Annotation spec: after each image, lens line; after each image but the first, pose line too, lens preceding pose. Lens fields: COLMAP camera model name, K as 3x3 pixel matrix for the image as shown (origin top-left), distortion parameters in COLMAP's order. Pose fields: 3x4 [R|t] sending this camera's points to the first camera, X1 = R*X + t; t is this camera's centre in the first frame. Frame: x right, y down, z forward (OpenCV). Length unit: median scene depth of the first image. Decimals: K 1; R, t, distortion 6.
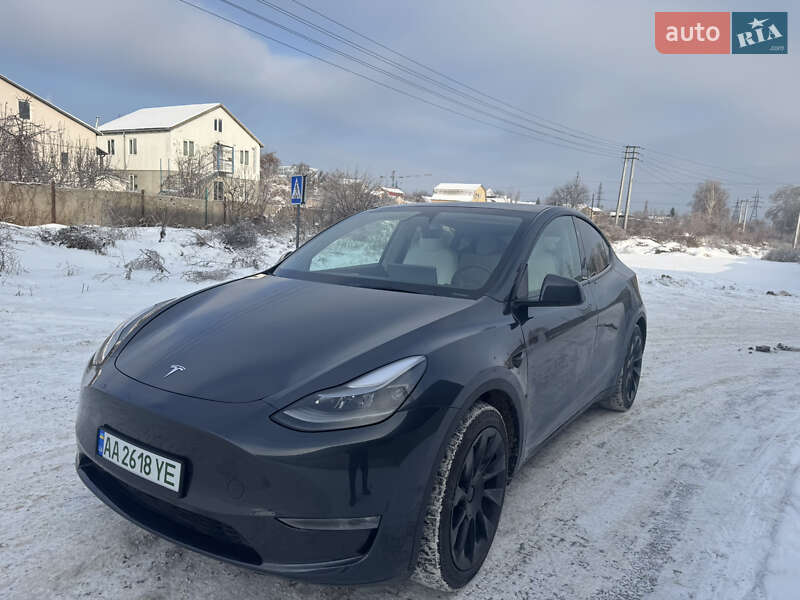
lens RADIAL K [[535.5, 0, 397.7], [0, 535.5, 305.9], [0, 0, 1]] dist [0.015975, -0.028176]
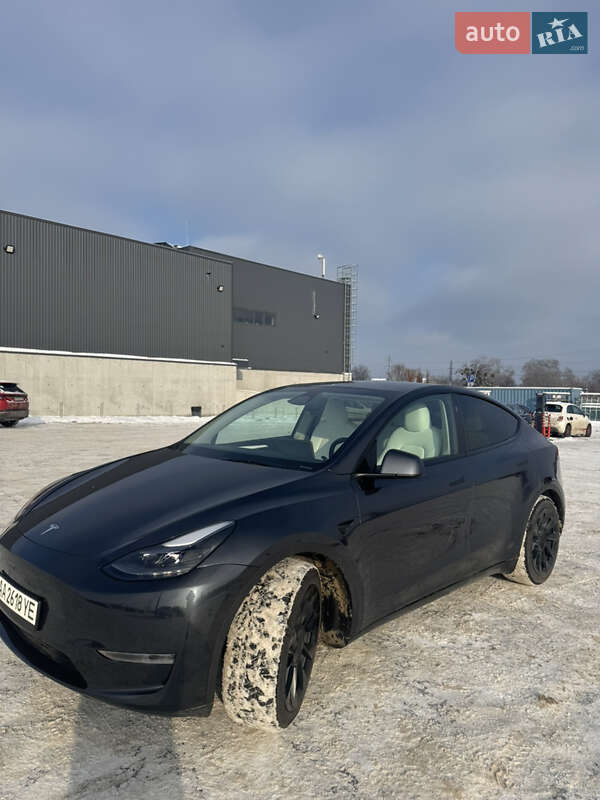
lens RADIAL K [[535.5, 0, 304.8], [0, 535.5, 406.9], [0, 0, 1]] dist [0.015975, -0.028176]
pose [[0.985079, -0.013932, -0.171538, 0.428038], [-0.006264, 0.993155, -0.116633, -0.023511], [0.171989, 0.115968, 0.978249, -0.188759]]
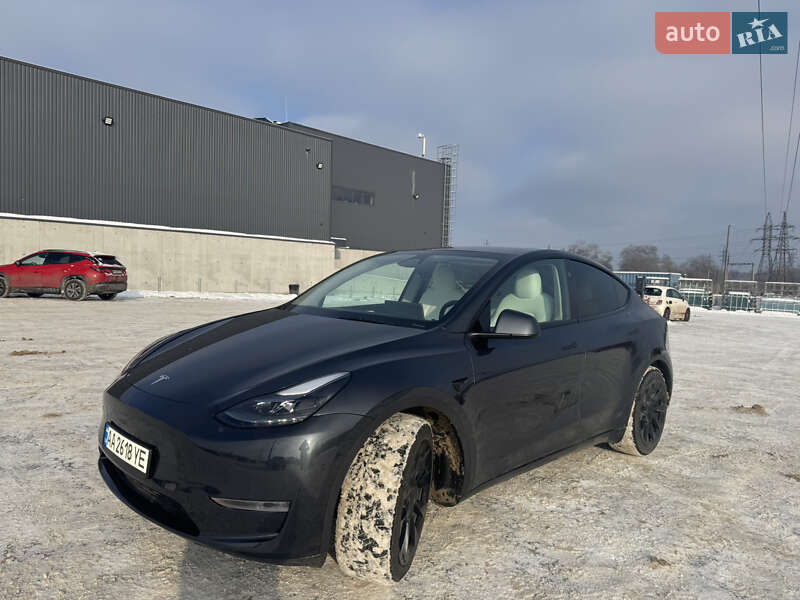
lens RADIAL K [[535.5, 0, 400.0], [0, 535.5, 303.7], [0, 0, 1]] dist [0.015975, -0.028176]
pose [[0.984735, 0.008259, -0.173866, 0.373336], [-0.024067, 0.995740, -0.089010, 0.046288], [0.172390, 0.091836, 0.980738, -0.158314]]
